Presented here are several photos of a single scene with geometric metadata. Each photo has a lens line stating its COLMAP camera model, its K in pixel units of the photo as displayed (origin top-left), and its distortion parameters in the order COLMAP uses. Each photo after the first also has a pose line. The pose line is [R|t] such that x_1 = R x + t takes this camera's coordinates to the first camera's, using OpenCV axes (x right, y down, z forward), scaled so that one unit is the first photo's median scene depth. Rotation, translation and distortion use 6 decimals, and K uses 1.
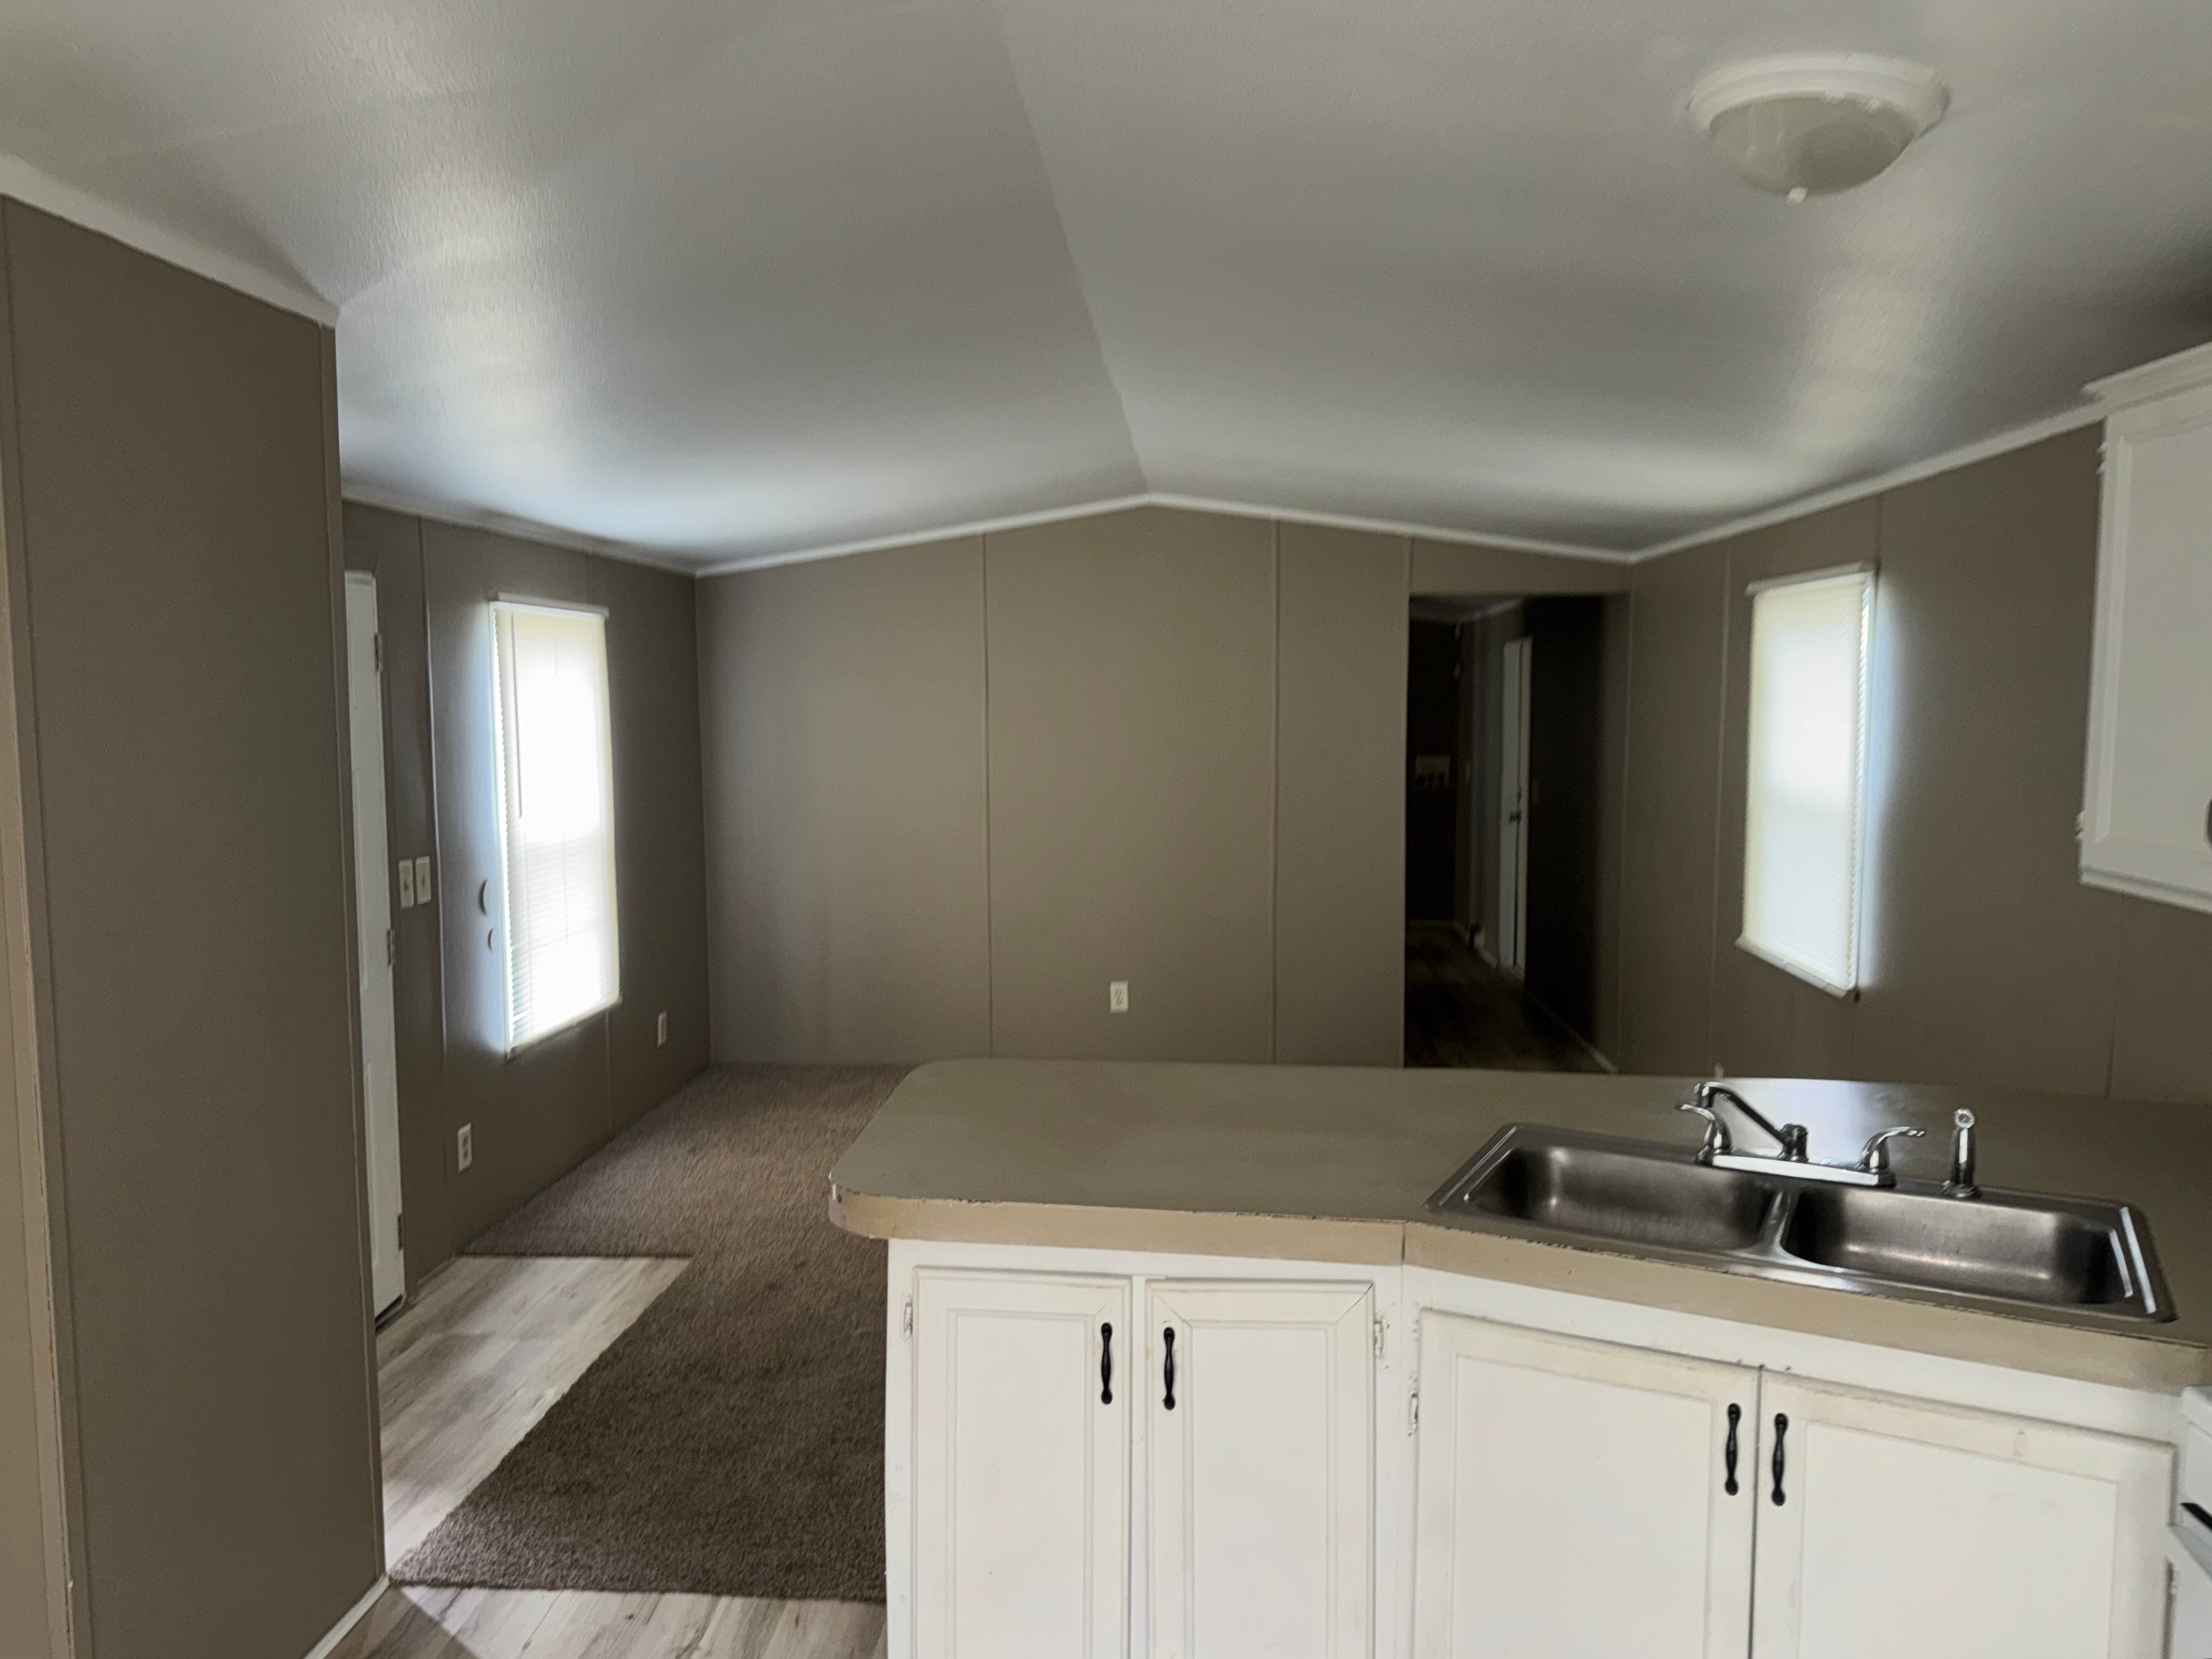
lens RADIAL K [[1611.9, 0, 1090.6], [0, 1611.9, 830.7], [0, 0, 1]] dist [0.012646, -0.009907]
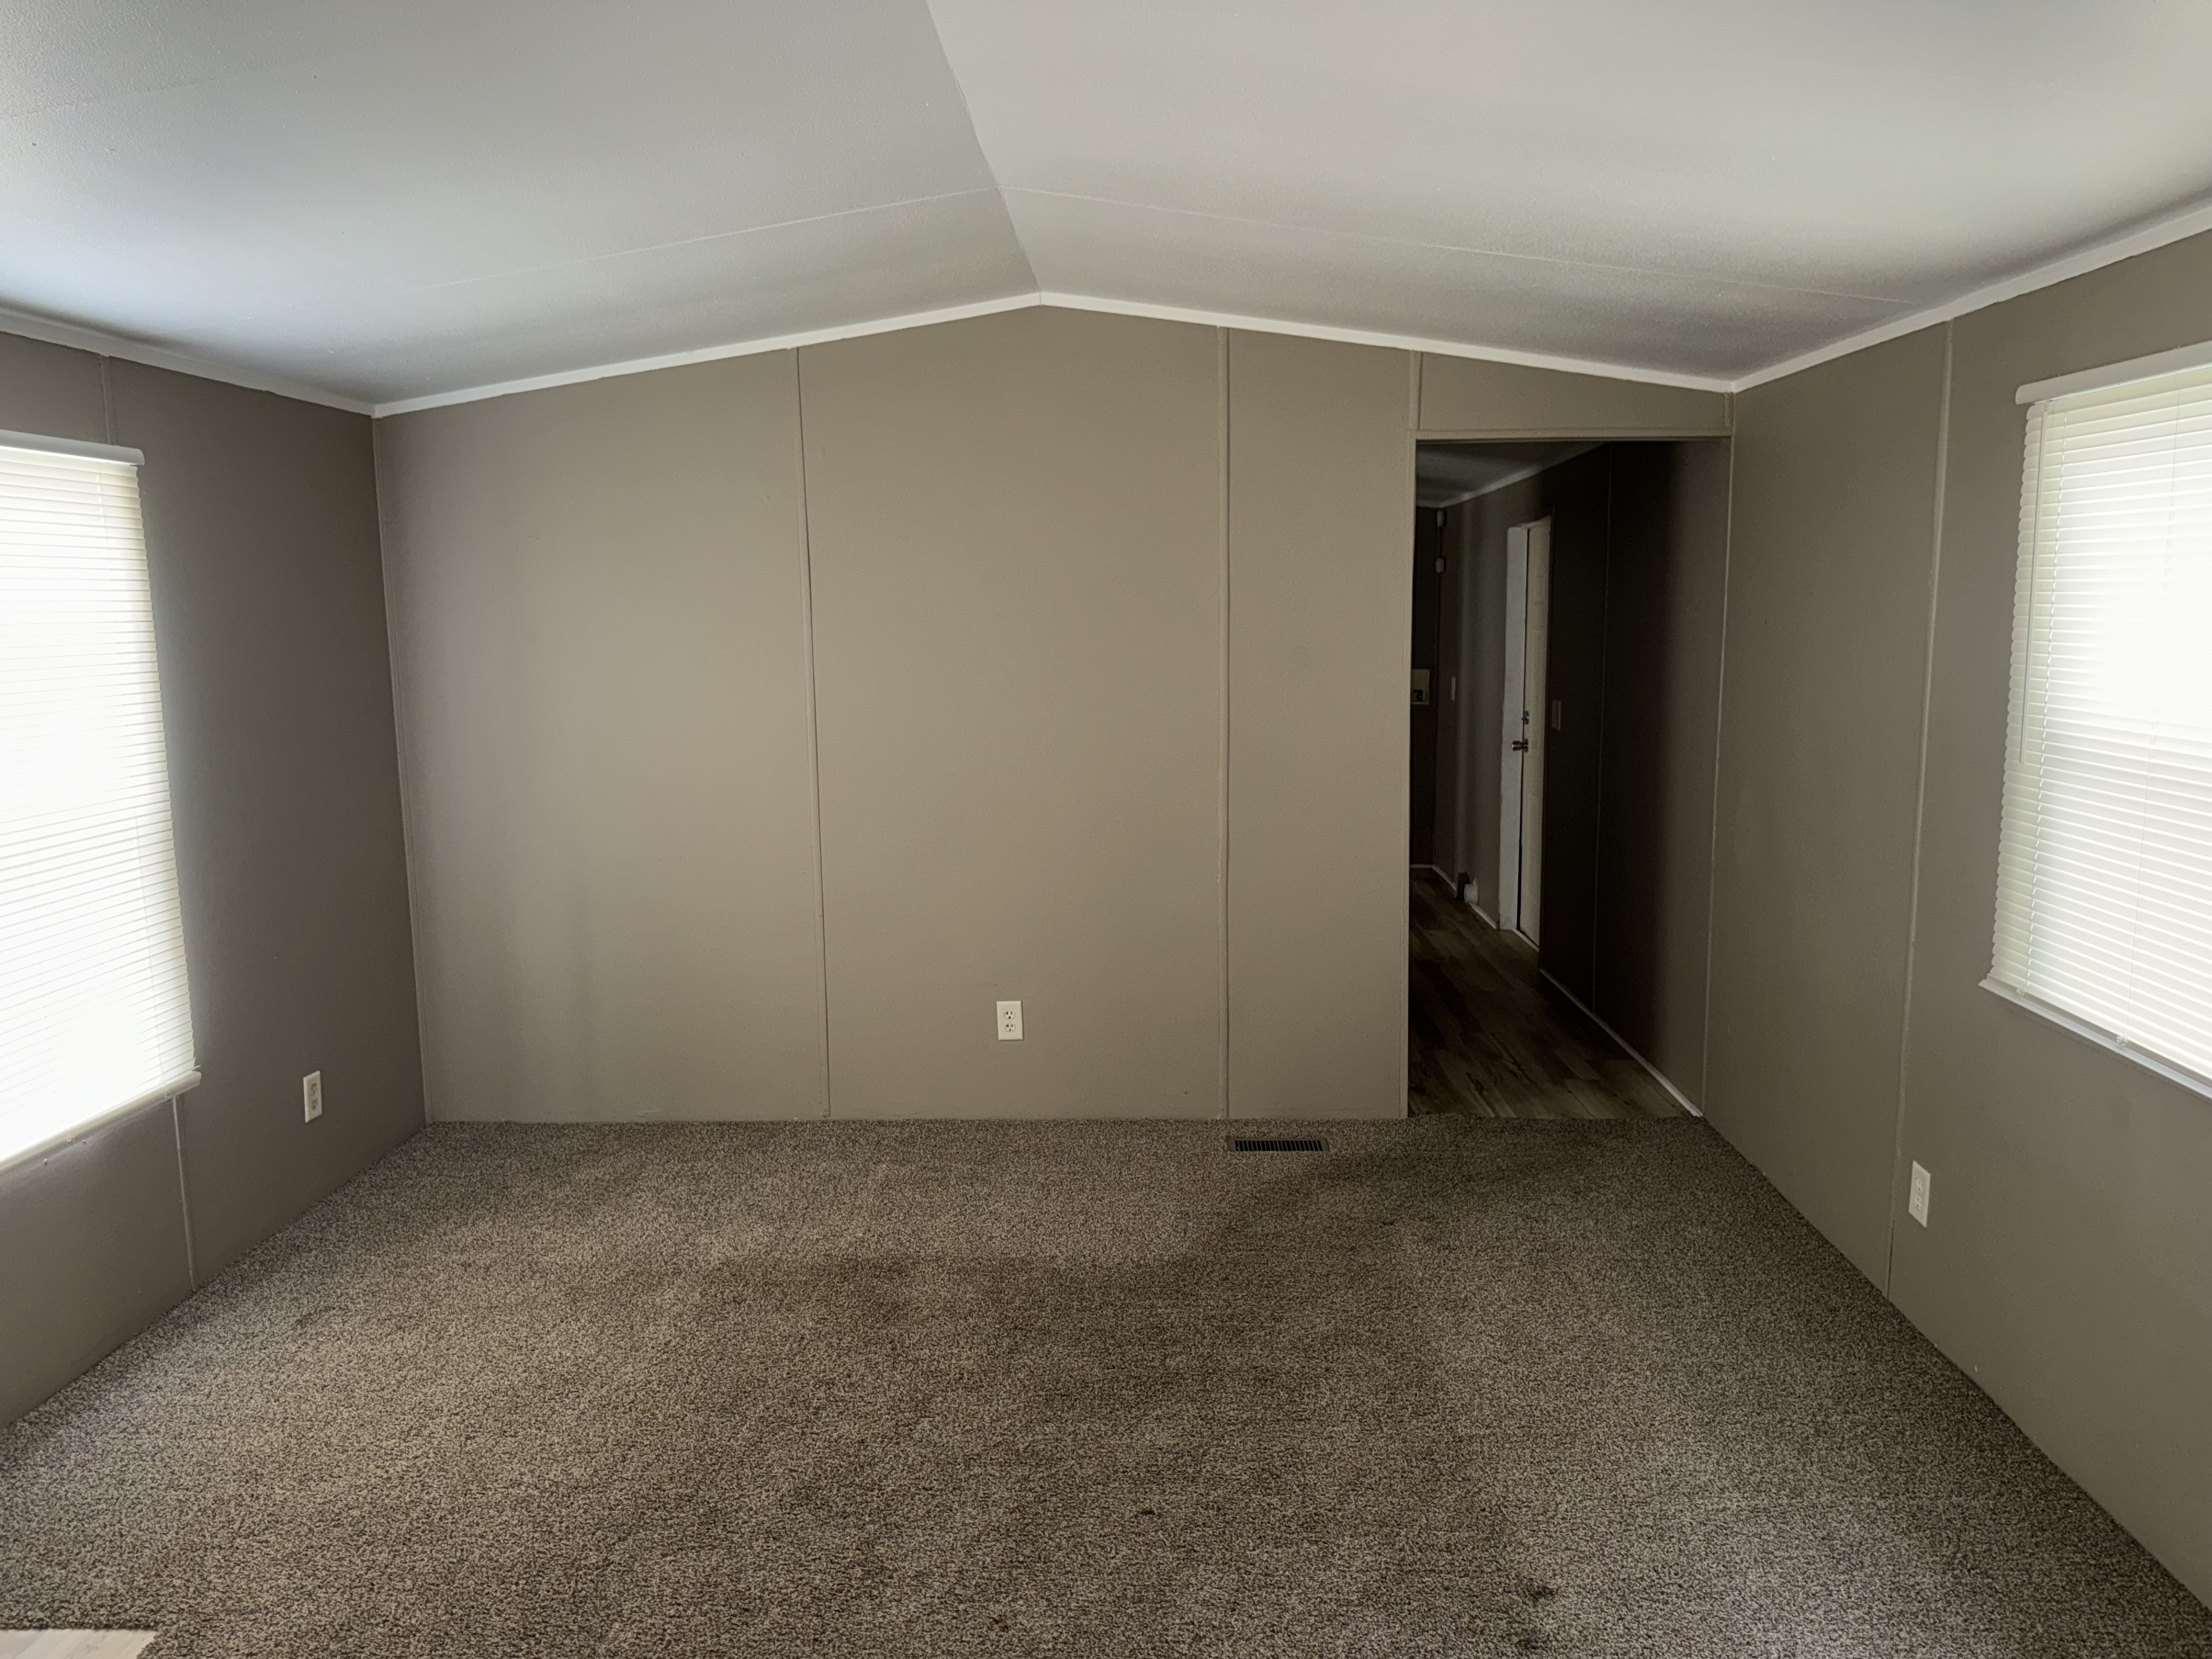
lens RADIAL K [[1611.9, 0, 1118.6], [0, 1611.9, 830.0], [0, 0, 1]] dist [0.012646, -0.009907]
pose [[0.998629, -0.013589, 0.050560, 0.034561], [0.010786, 0.998411, 0.055304, -0.020458], [-0.051231, -0.054682, 0.997189, 0.326233]]
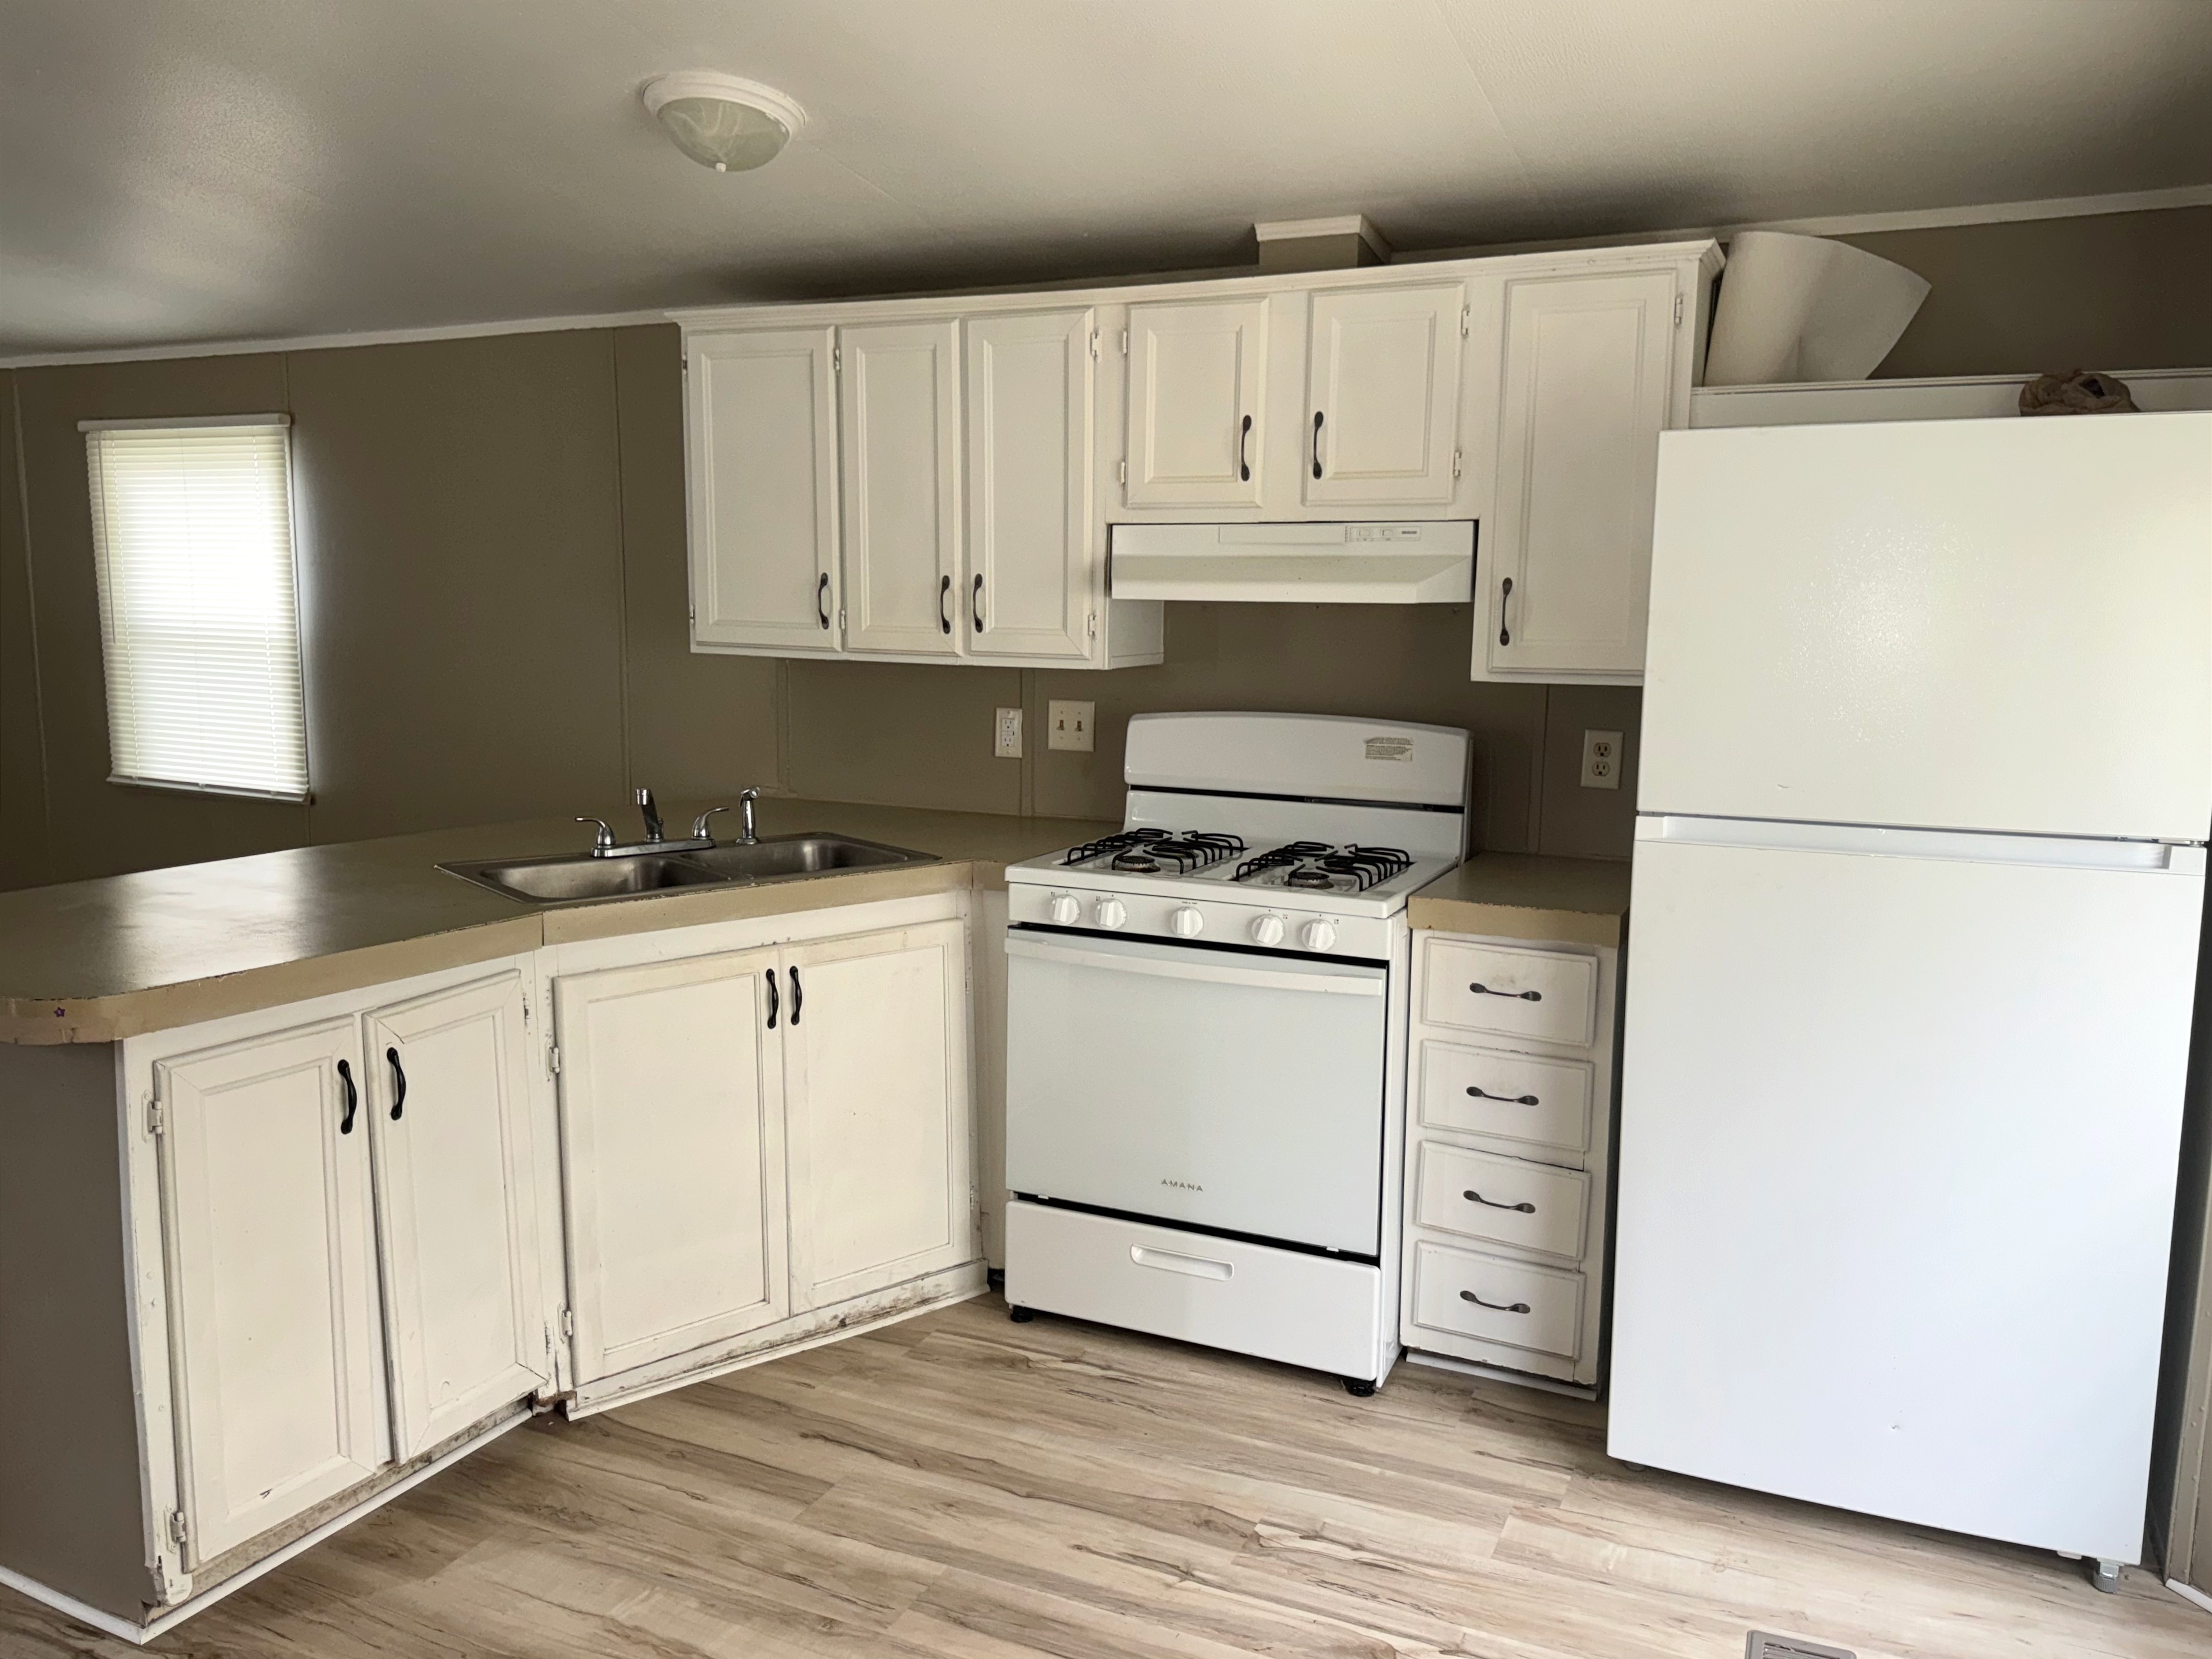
lens RADIAL K [[1611.9, 0, 1102.7], [0, 1611.9, 832.0], [0, 0, 1]] dist [0.012646, -0.009907]
pose [[0.343820, -0.122862, 0.930963, -0.267097], [0.057923, 0.992291, 0.109564, 0.021457], [-0.937247, 0.016254, 0.348286, 0.047308]]
